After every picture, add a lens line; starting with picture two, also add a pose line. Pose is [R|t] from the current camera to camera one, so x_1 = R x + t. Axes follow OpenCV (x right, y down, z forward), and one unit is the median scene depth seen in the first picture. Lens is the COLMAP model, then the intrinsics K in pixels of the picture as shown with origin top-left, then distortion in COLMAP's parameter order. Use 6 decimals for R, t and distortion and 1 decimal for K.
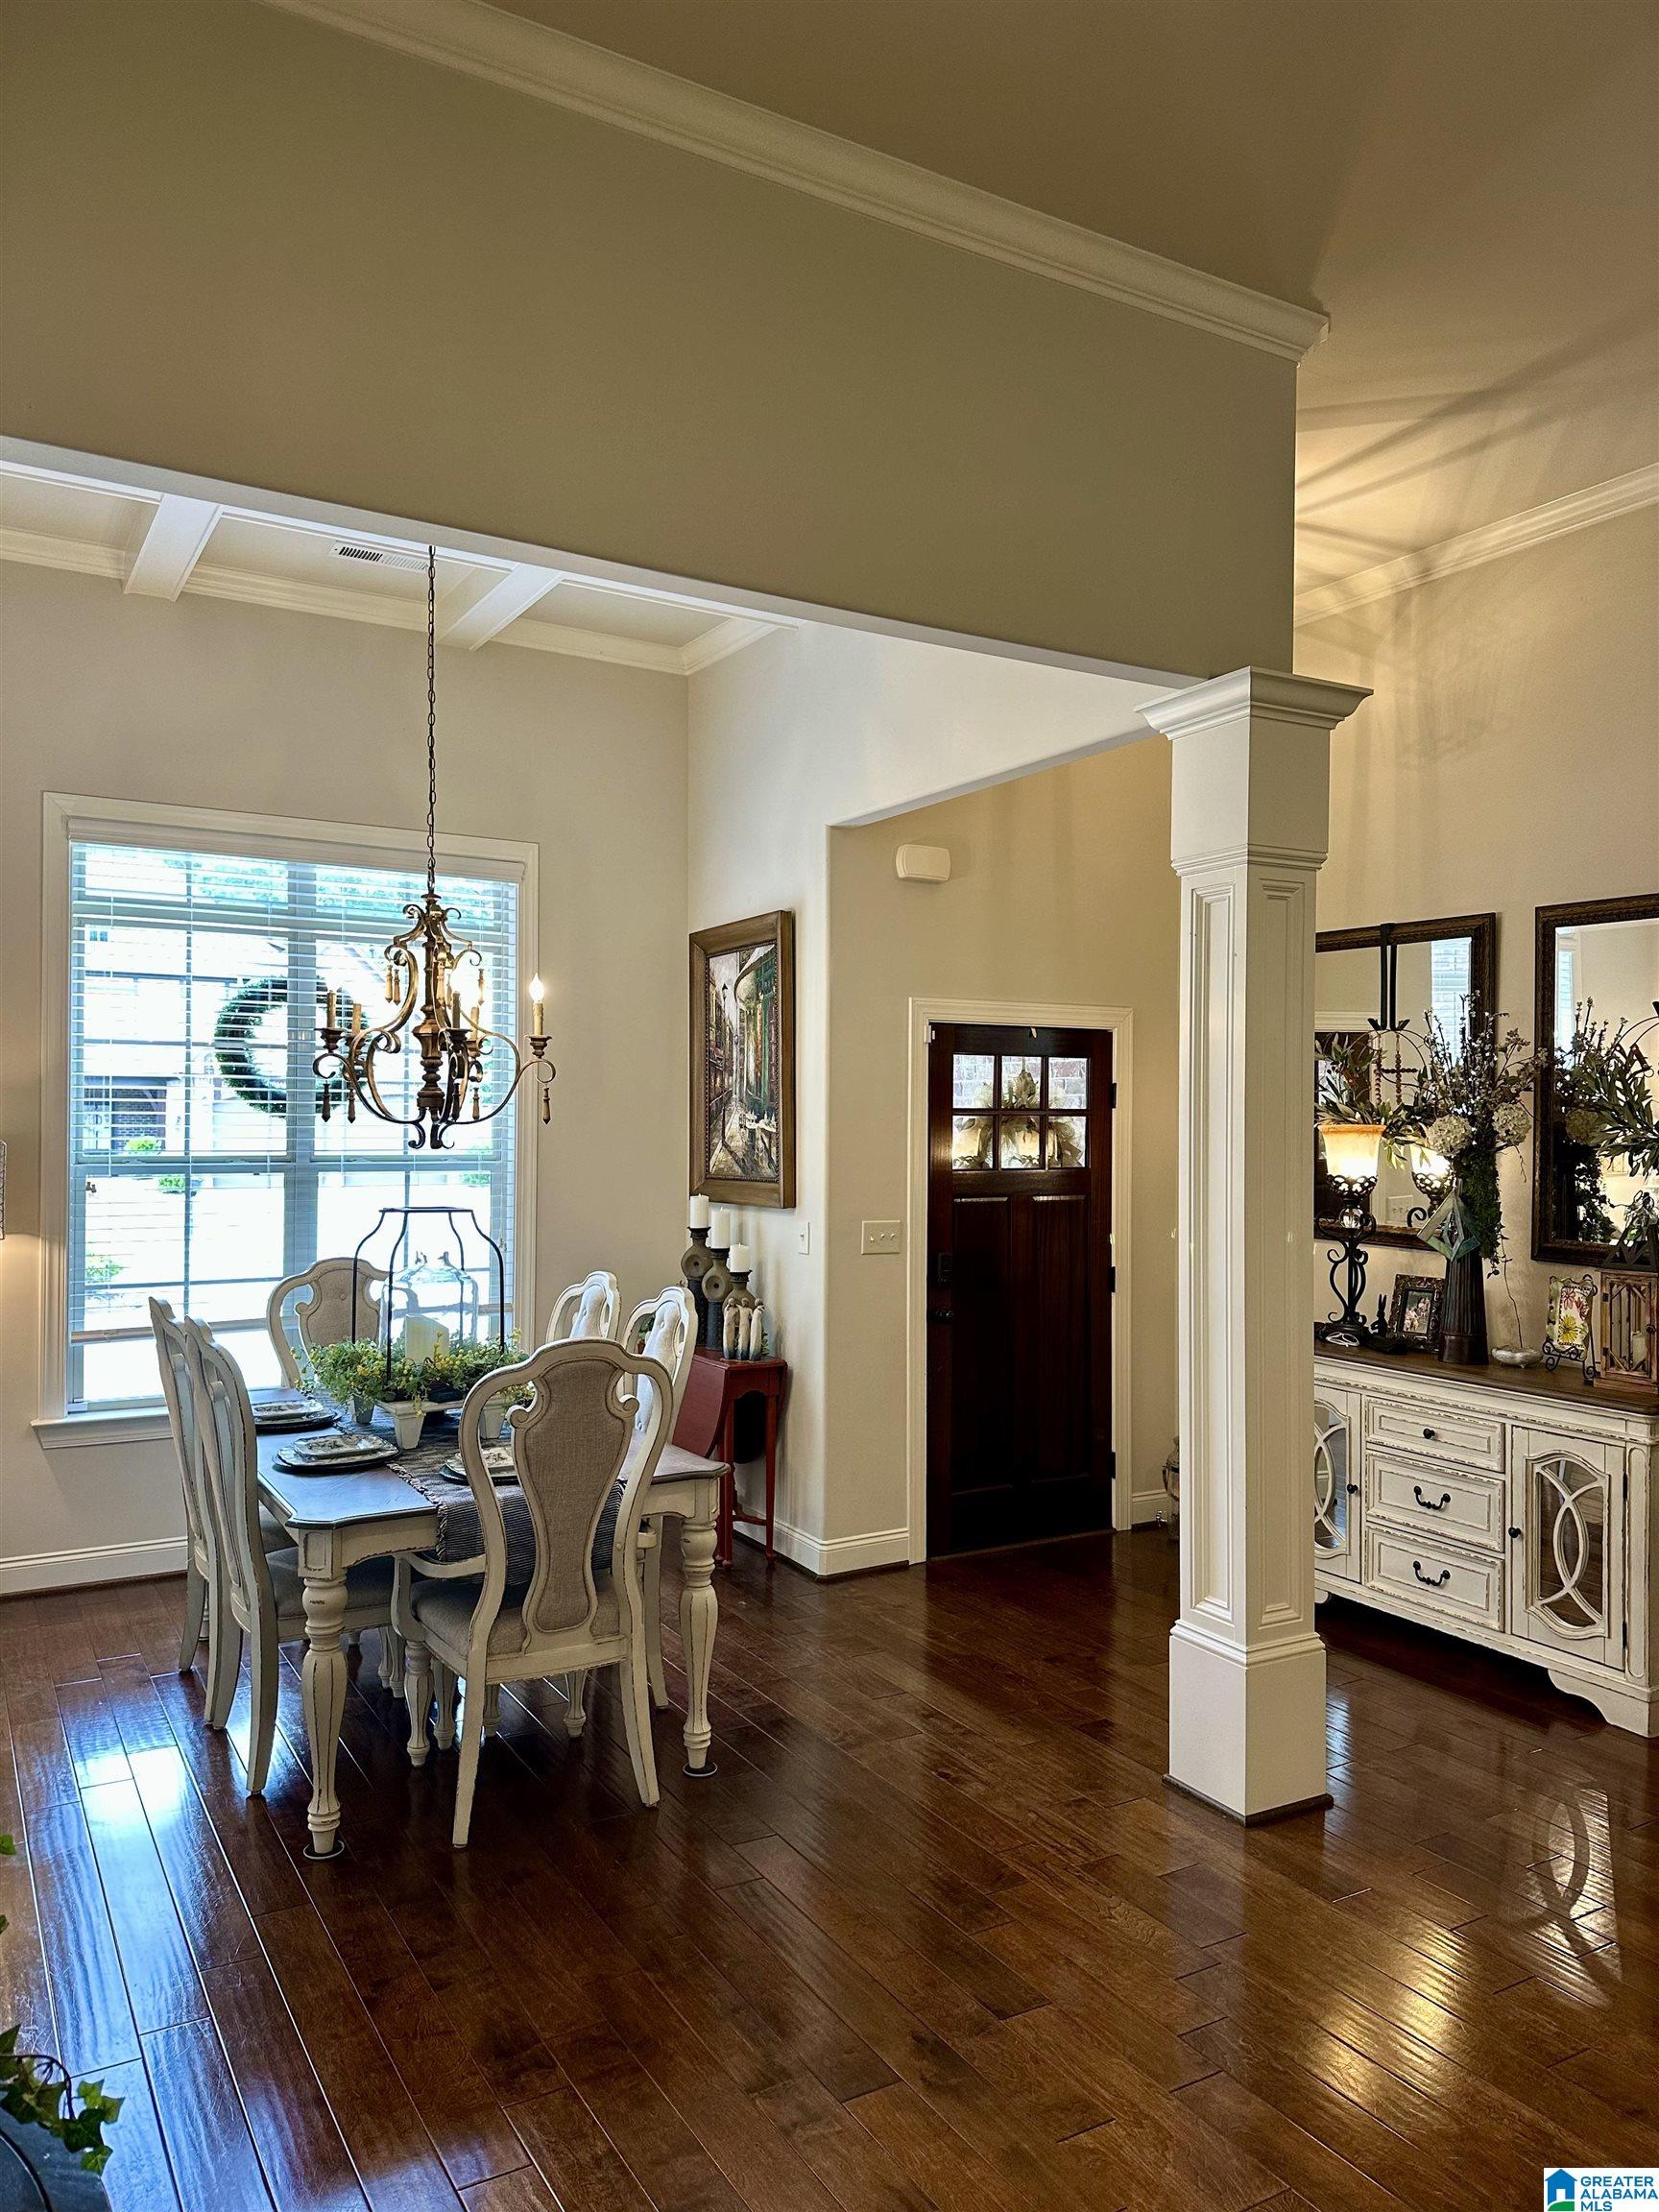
lens RADIAL K [[1561.1, 0, 847.8], [0, 1561.1, 1106.0], [0, 0, 1]] dist [0.086750, -0.085652]
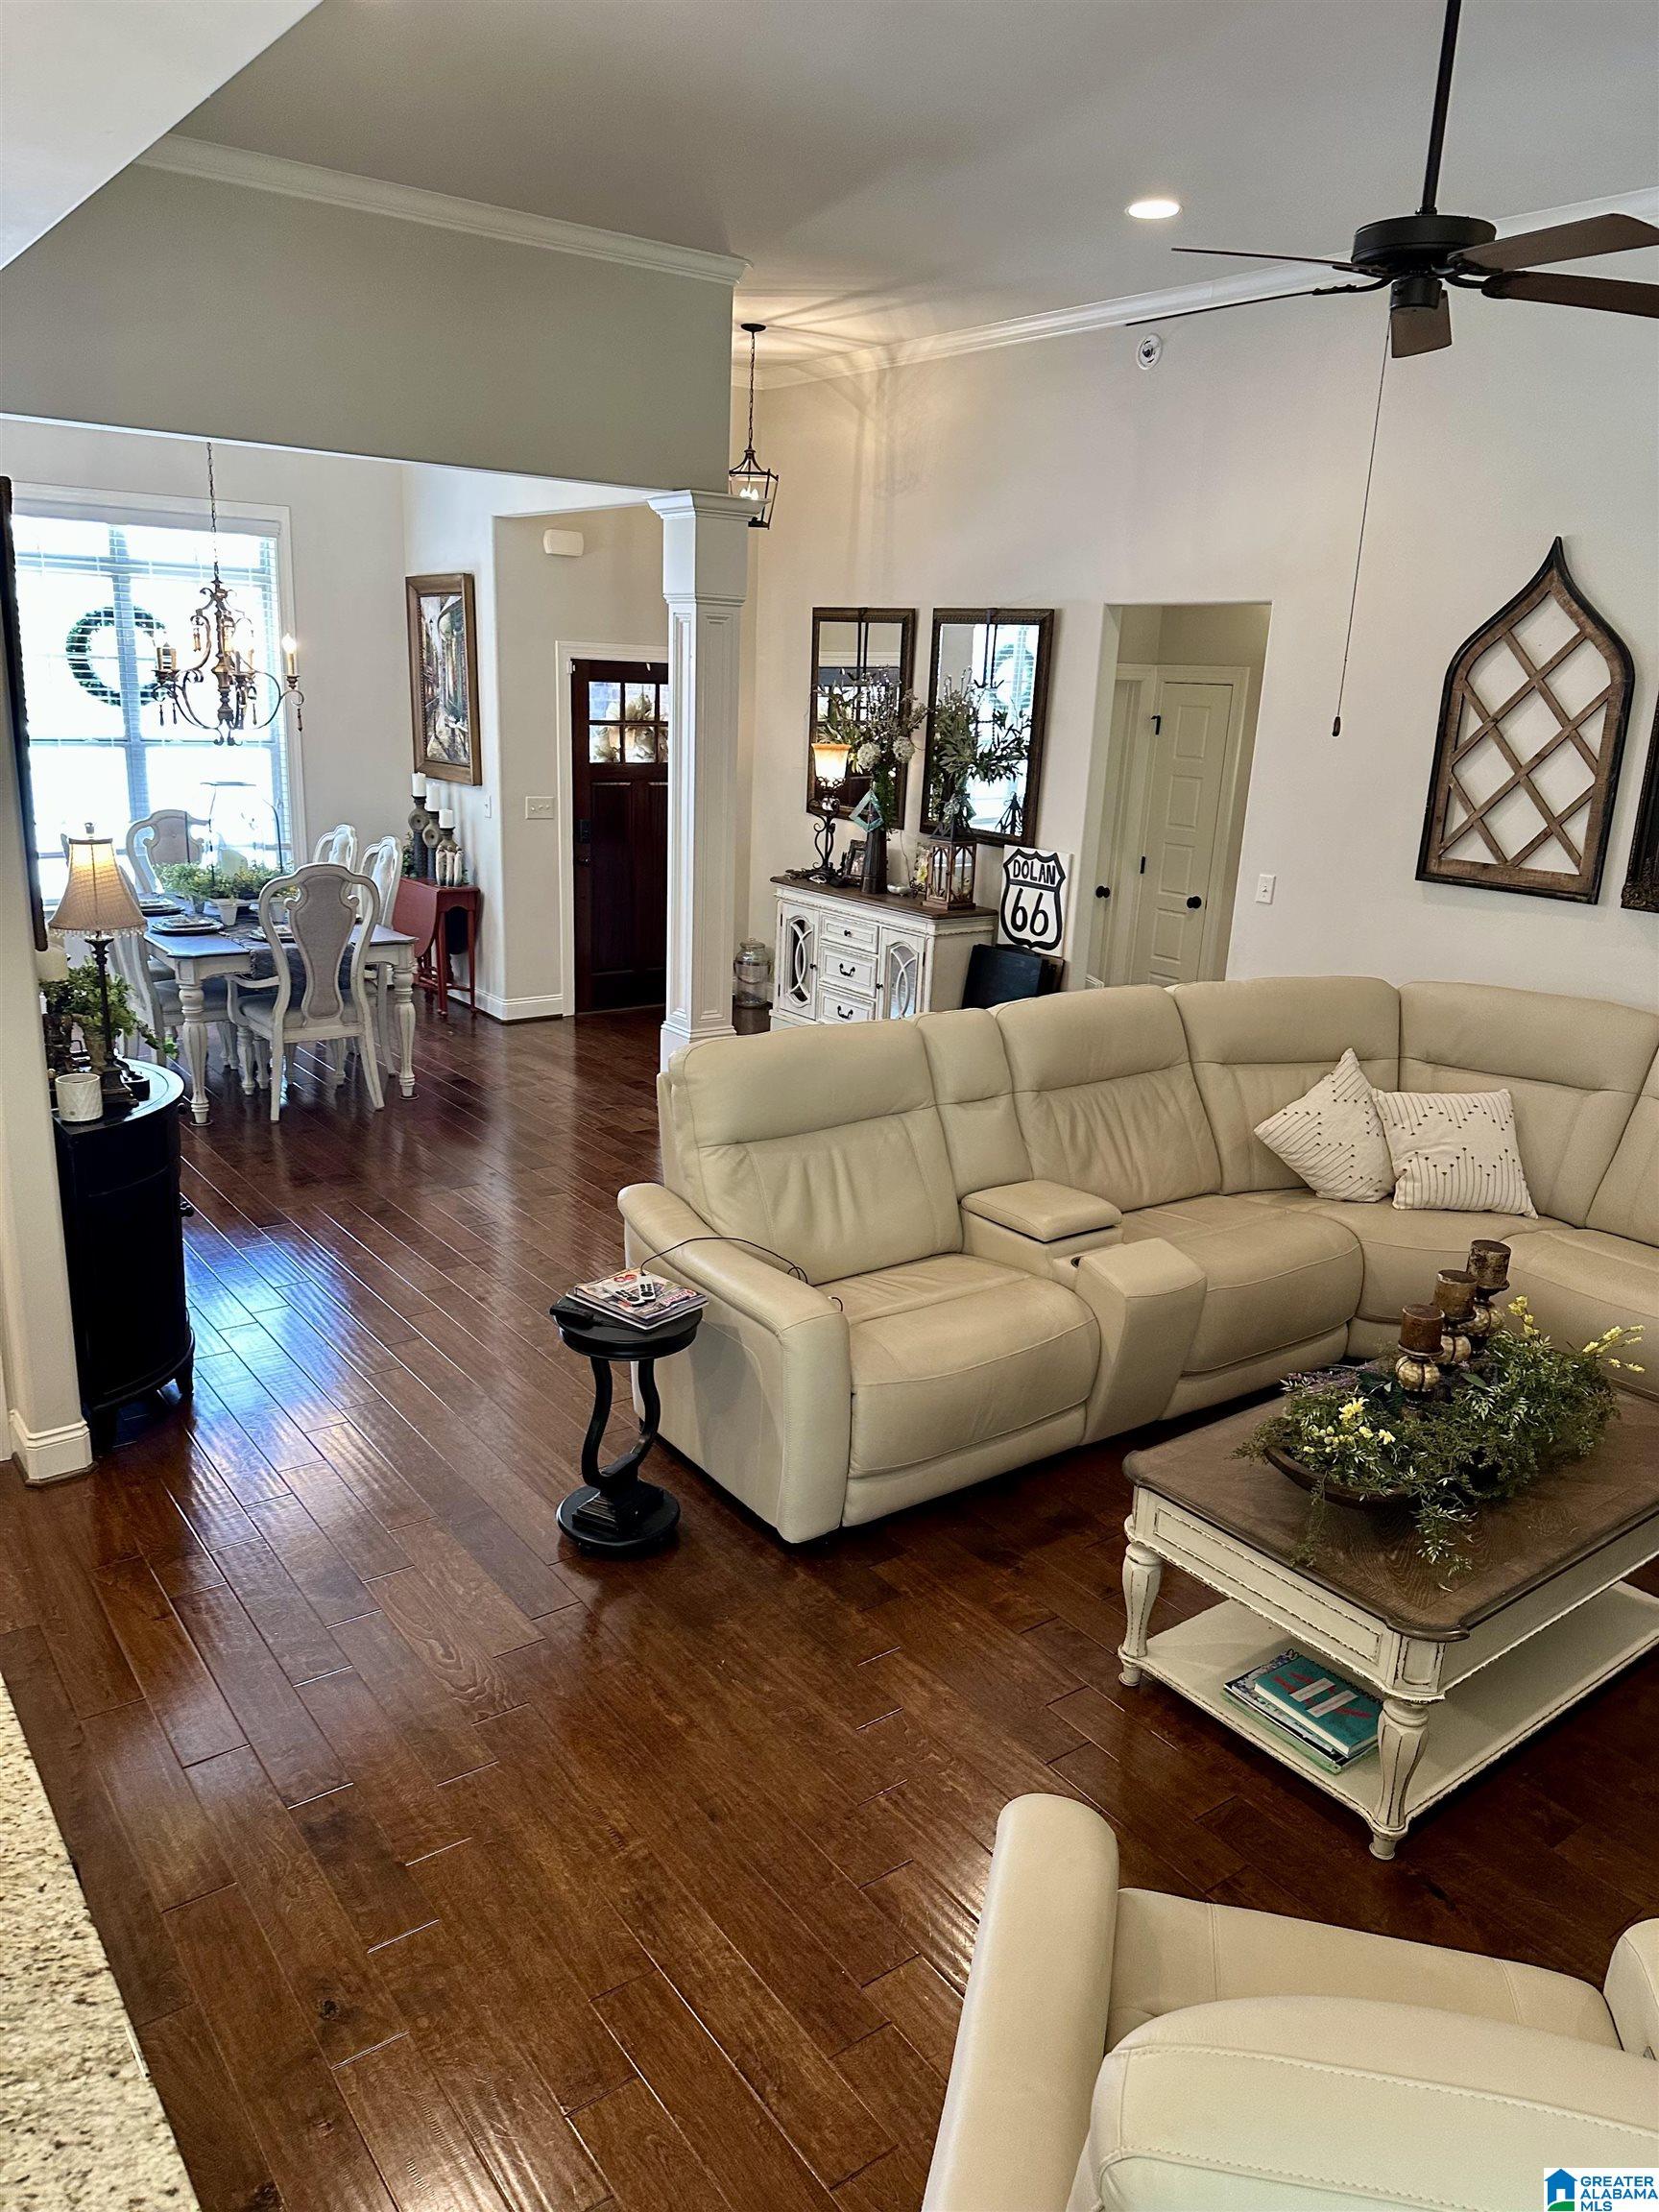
lens RADIAL K [[1561.1, 0, 820.2], [0, 1561.1, 1106.6], [0, 0, 1]] dist [0.086750, -0.085652]
pose [[0.994979, 0.006524, 0.099866, 0.158496], [-0.034058, 0.960386, 0.276583, -0.075360], [-0.094106, -0.278596, 0.955787, -0.629769]]
